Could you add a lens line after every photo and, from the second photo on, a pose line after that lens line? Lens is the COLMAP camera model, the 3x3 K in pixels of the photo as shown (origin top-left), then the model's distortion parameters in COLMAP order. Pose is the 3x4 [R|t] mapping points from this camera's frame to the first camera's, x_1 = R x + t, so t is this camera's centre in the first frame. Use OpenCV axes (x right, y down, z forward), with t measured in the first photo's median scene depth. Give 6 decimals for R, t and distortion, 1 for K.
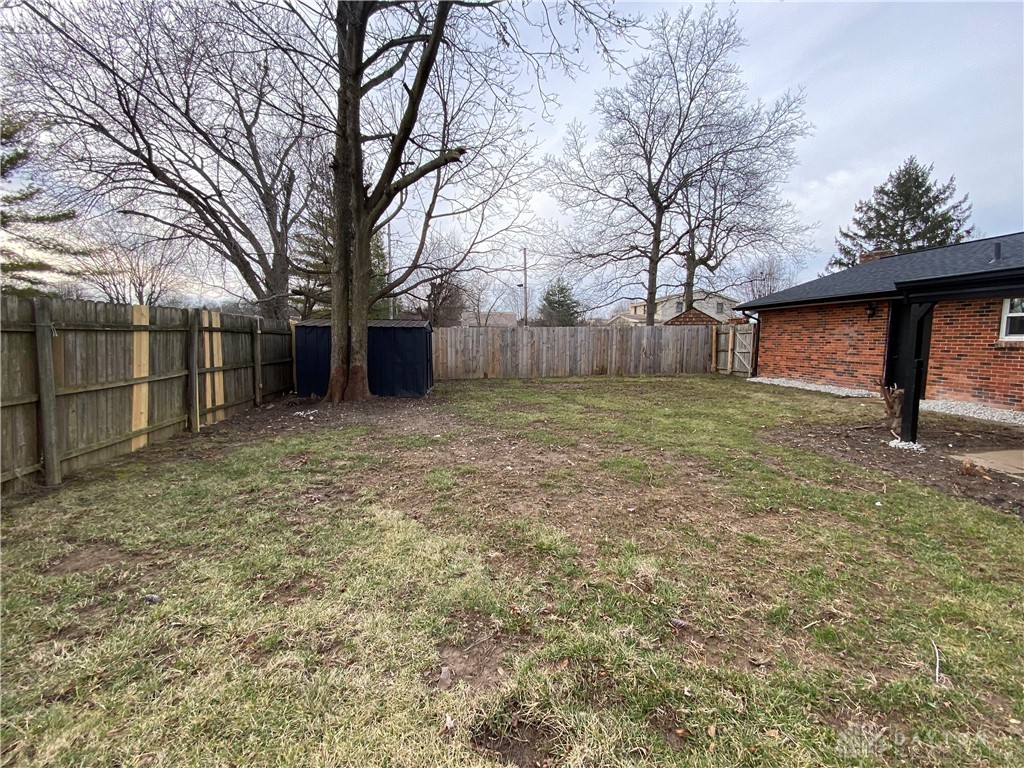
lens RADIAL K [[470.5, 0, 505.6], [0, 470.5, 388.3], [0, 0, 1]] dist [0.019525, -0.027107]
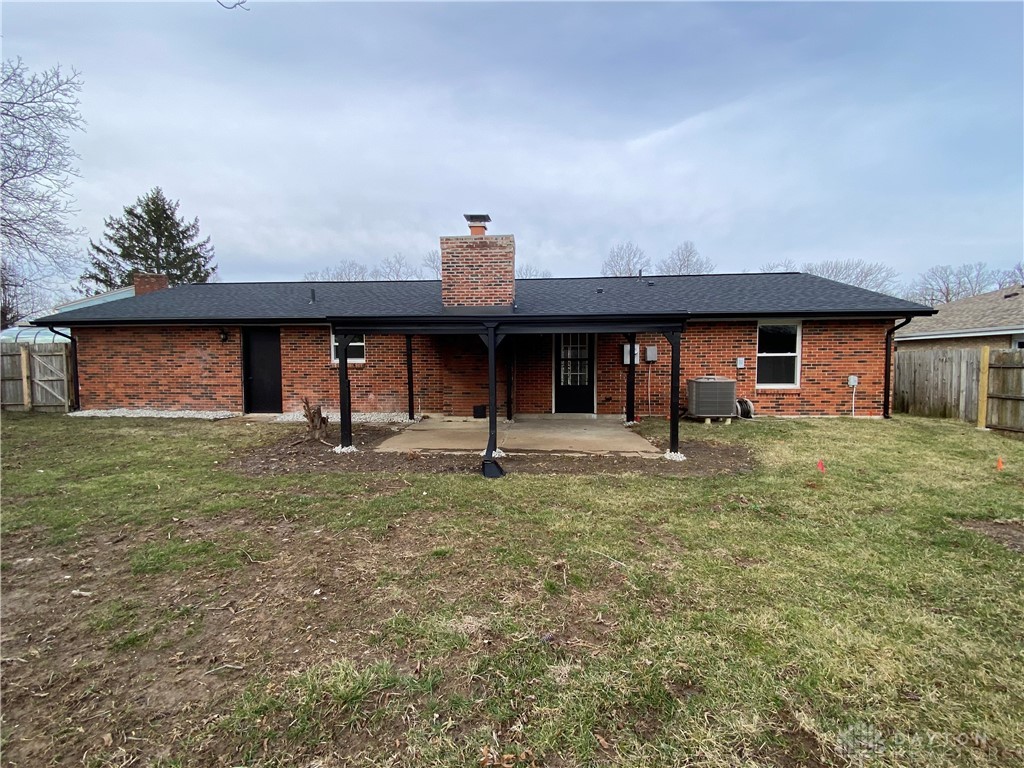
lens RADIAL K [[470.5, 0, 505.6], [0, 470.5, 388.3], [0, 0, 1]] dist [0.019525, -0.027107]
pose [[0.166839, -0.061338, 0.984074, -0.127882], [0.104613, 0.993531, 0.044192, -0.022097], [-0.980419, 0.095574, 0.172176, 0.168397]]
